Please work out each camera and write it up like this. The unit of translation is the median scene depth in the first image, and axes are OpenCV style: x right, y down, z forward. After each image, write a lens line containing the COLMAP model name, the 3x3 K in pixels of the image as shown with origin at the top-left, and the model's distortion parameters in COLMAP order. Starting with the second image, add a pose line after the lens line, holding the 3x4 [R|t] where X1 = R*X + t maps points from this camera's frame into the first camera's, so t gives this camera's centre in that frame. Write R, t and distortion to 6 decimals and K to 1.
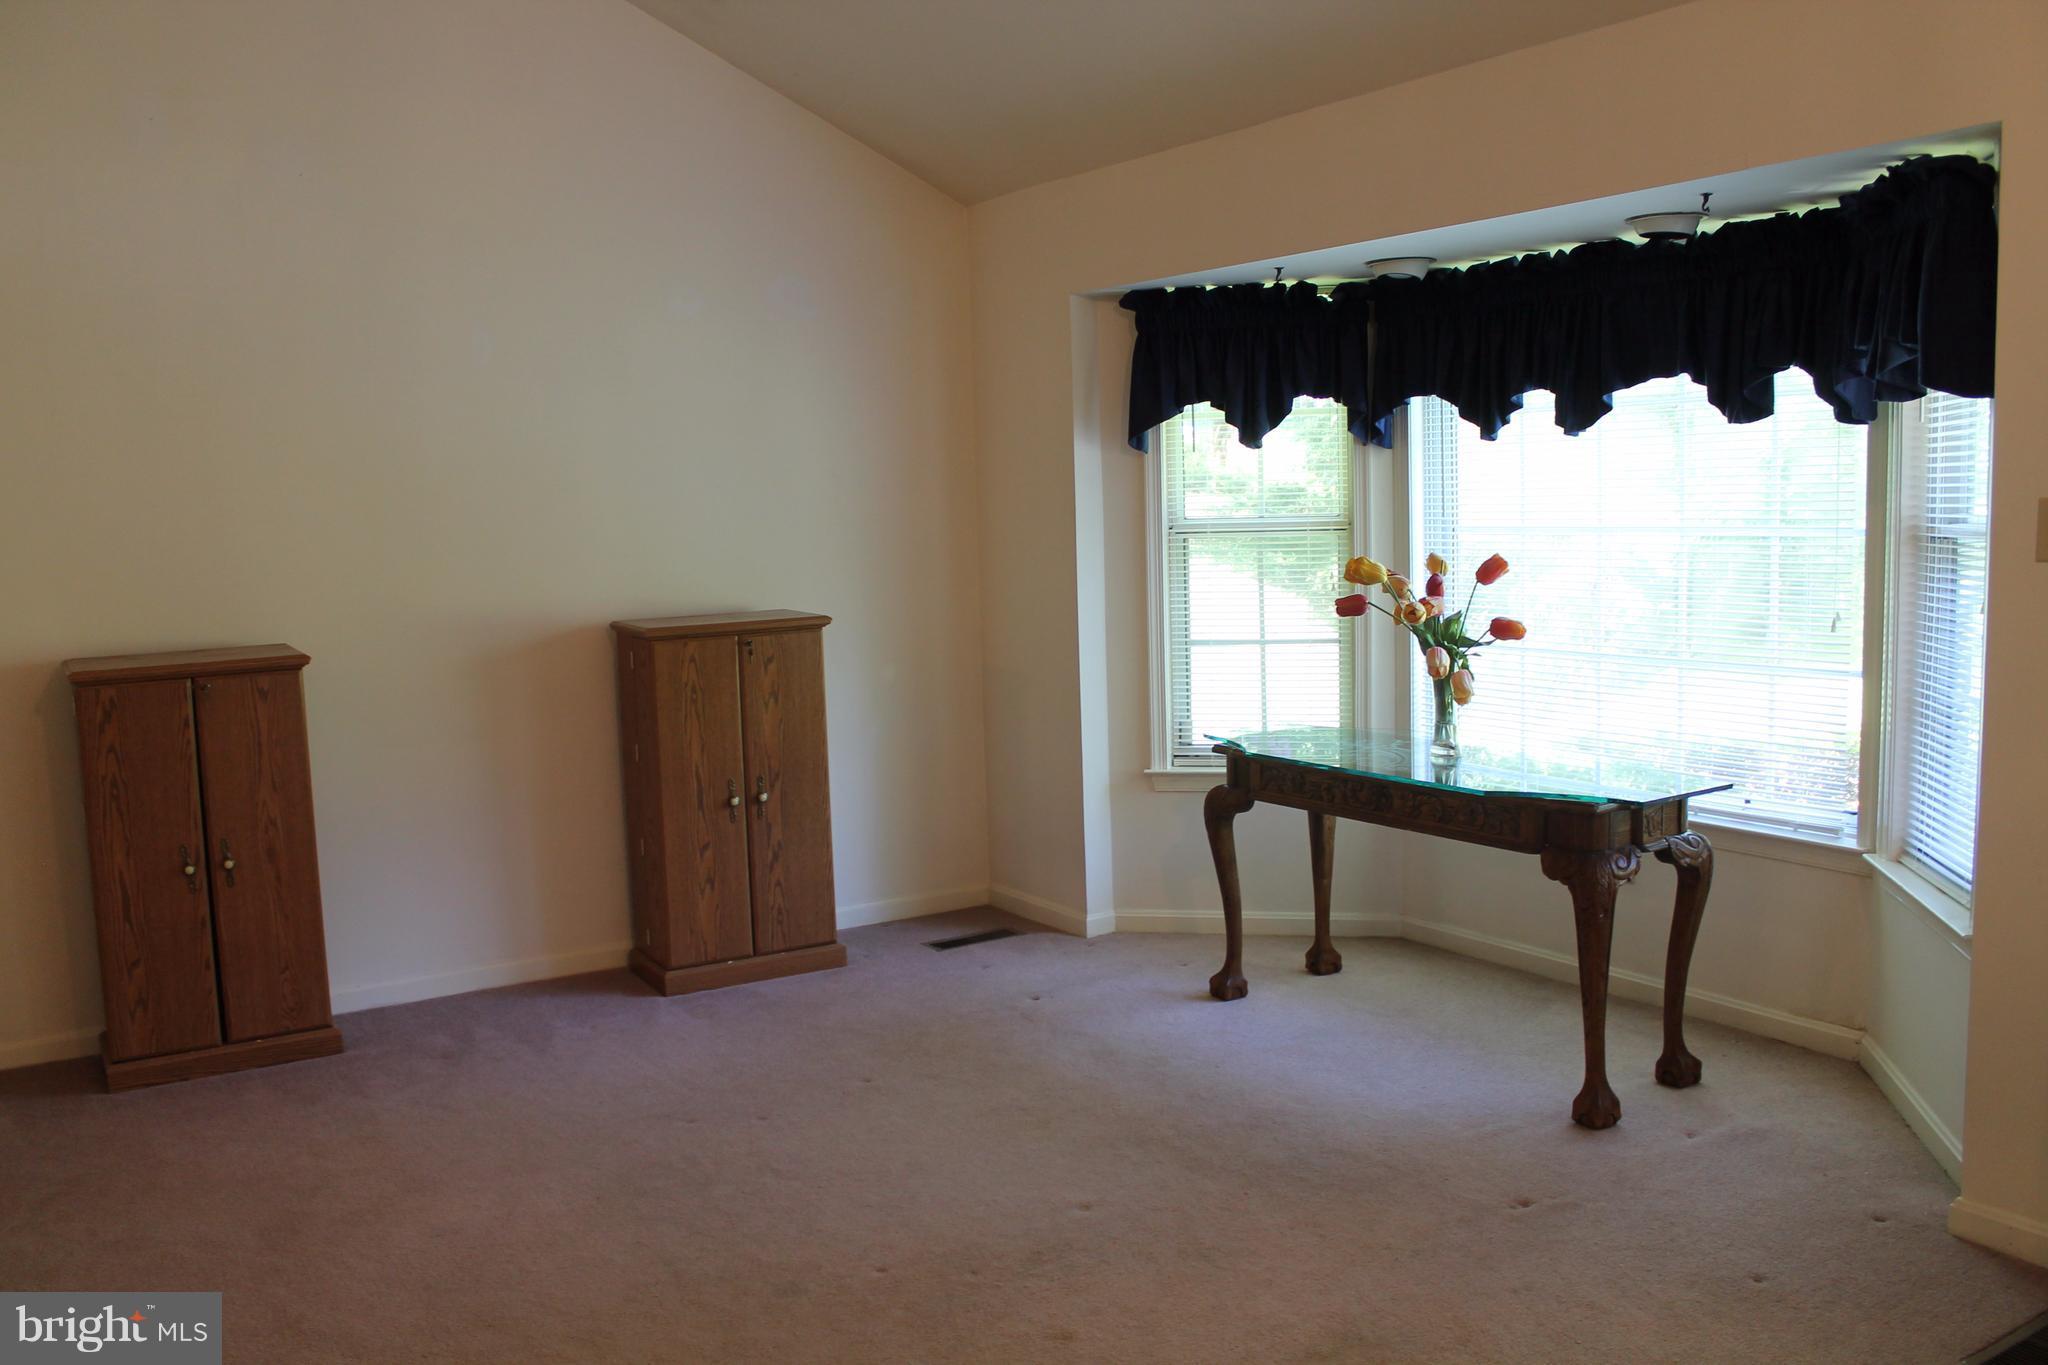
lens RADIAL K [[1647.8, 0, 1024.0], [0, 1647.8, 682.5], [0, 0, 1]] dist [0.001678, 0.001491]
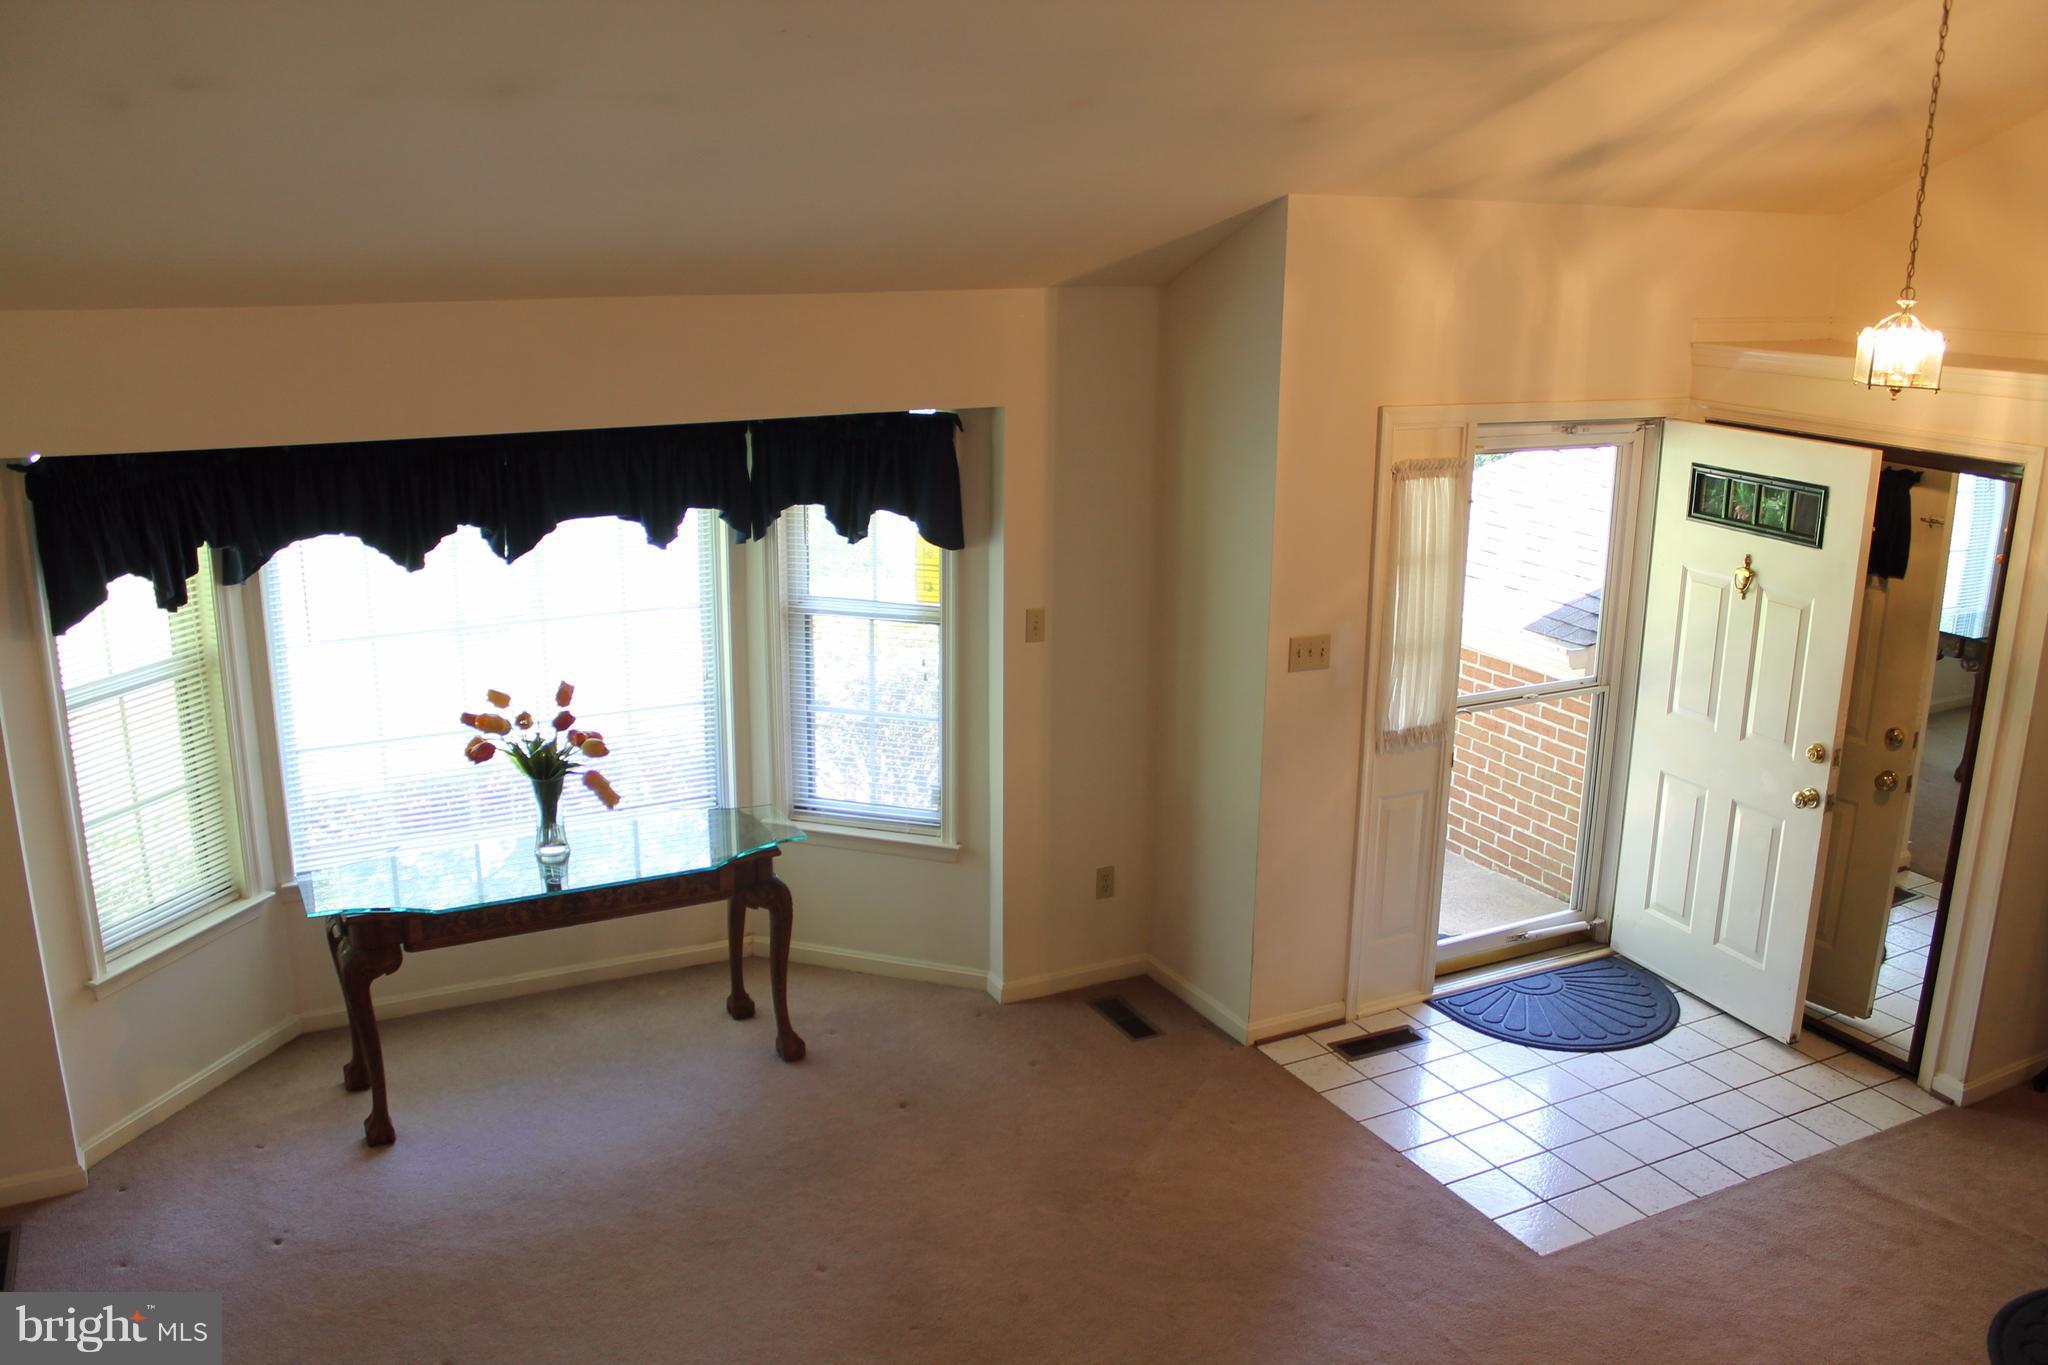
lens RADIAL K [[1736.7, 0, 1028.1], [0, 1736.7, 725.2], [0, 0, 1]] dist [-0.162399, 0.161613]
pose [[0.120282, -0.272173, 0.954701, -0.810948], [0.100358, 0.960090, 0.261066, -0.314170], [-0.987654, 0.064411, 0.142796, 0.455462]]
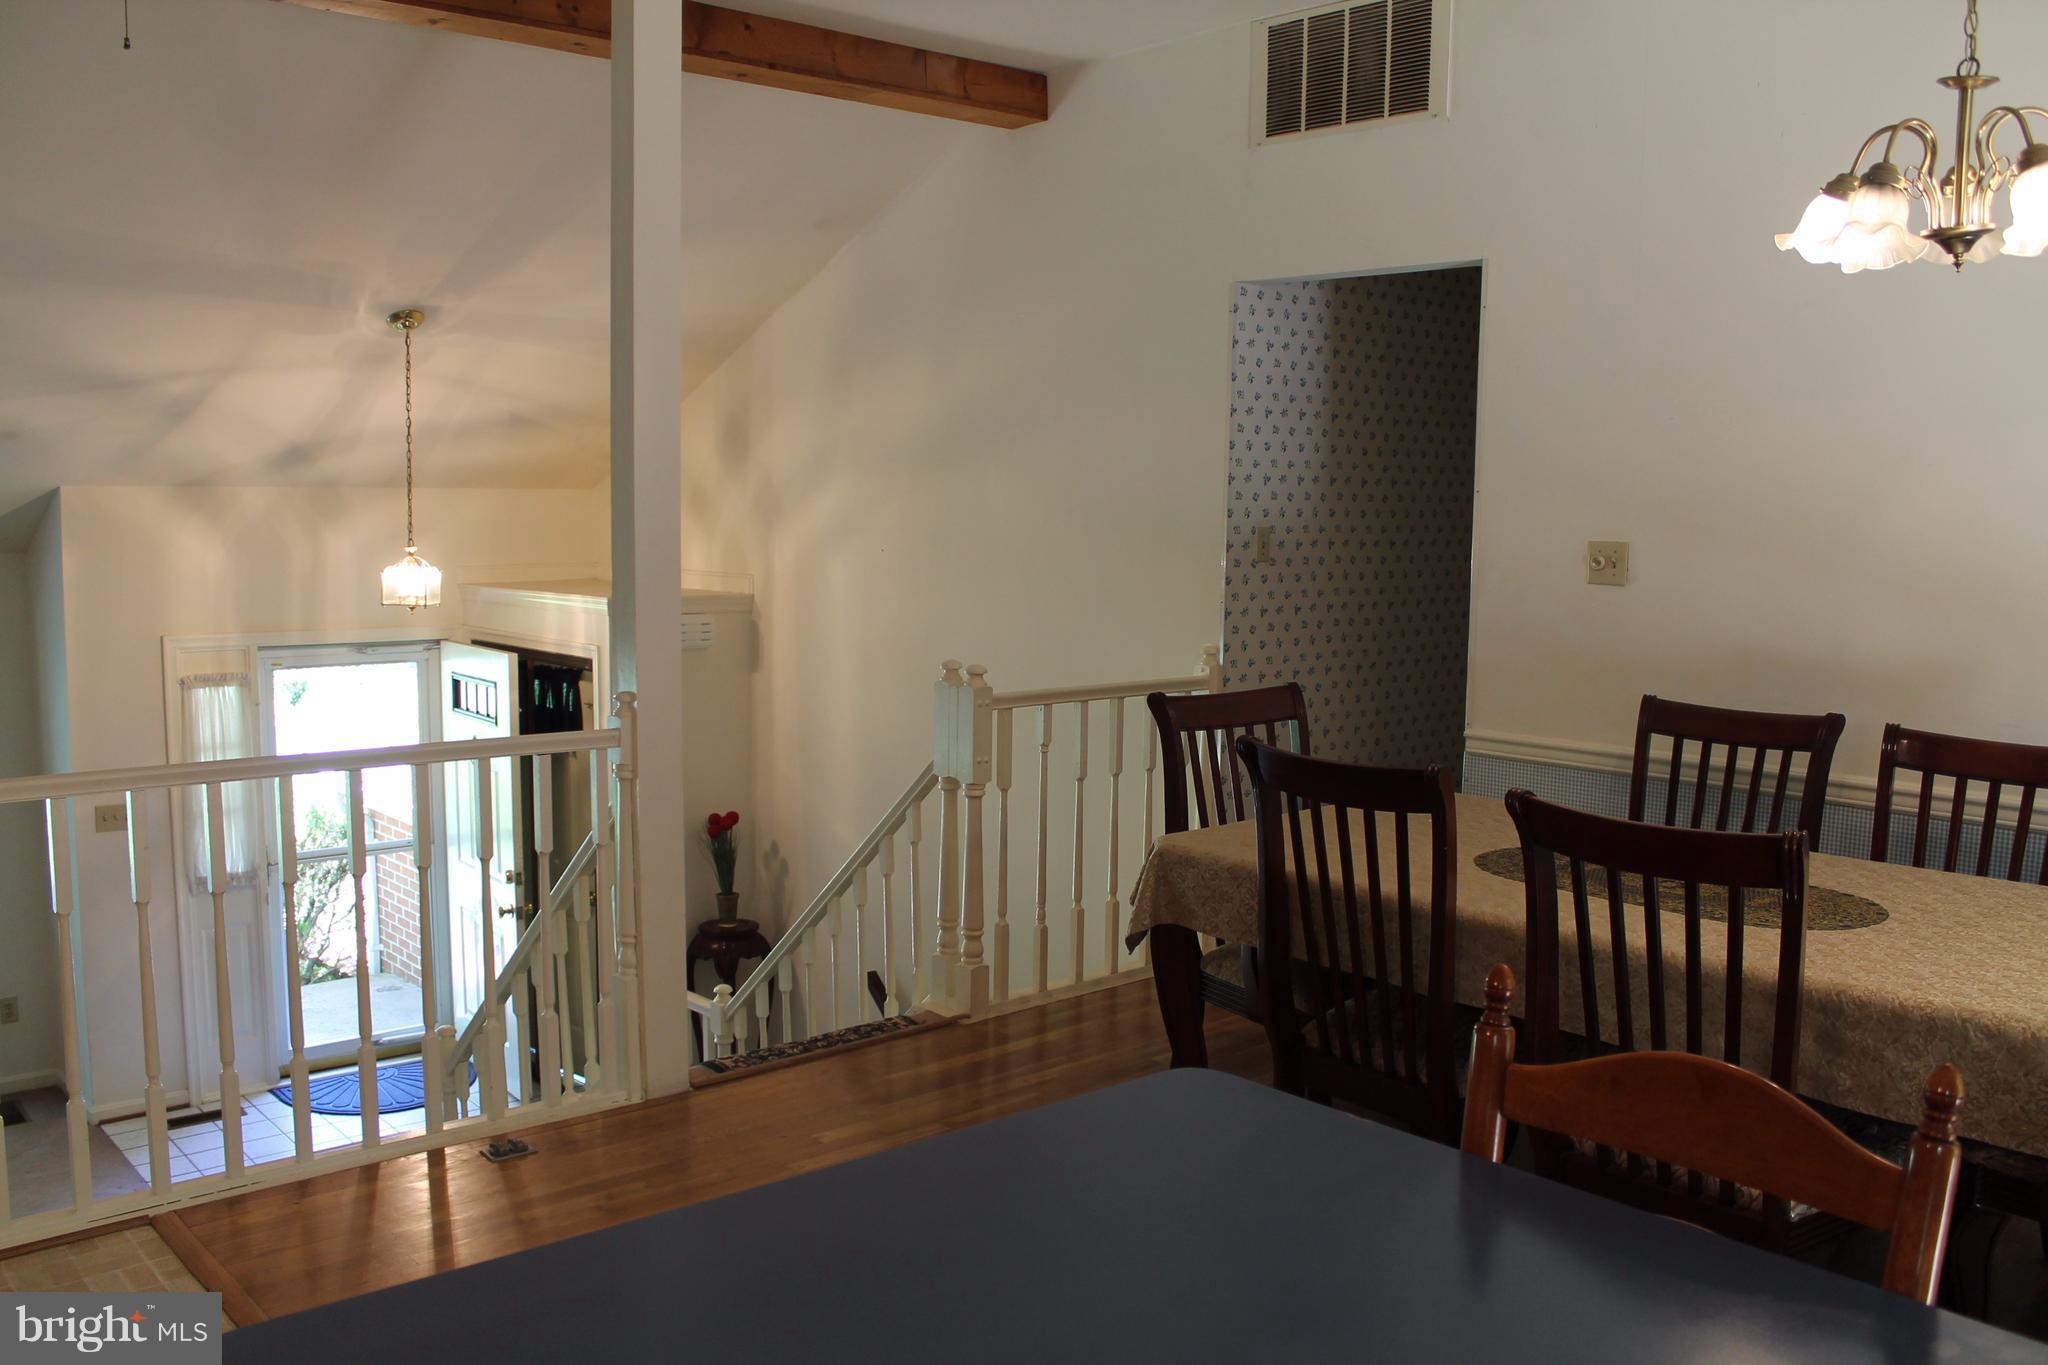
lens RADIAL K [[1736.7, 0, 1028.1], [0, 1736.7, 725.2], [0, 0, 1]] dist [-0.162399, 0.161613]
pose [[-0.118449, -0.122963, 0.985317, -1.269579], [0.097973, 0.986014, 0.134828, -0.243012], [-0.988115, 0.112505, -0.104745, -0.262250]]
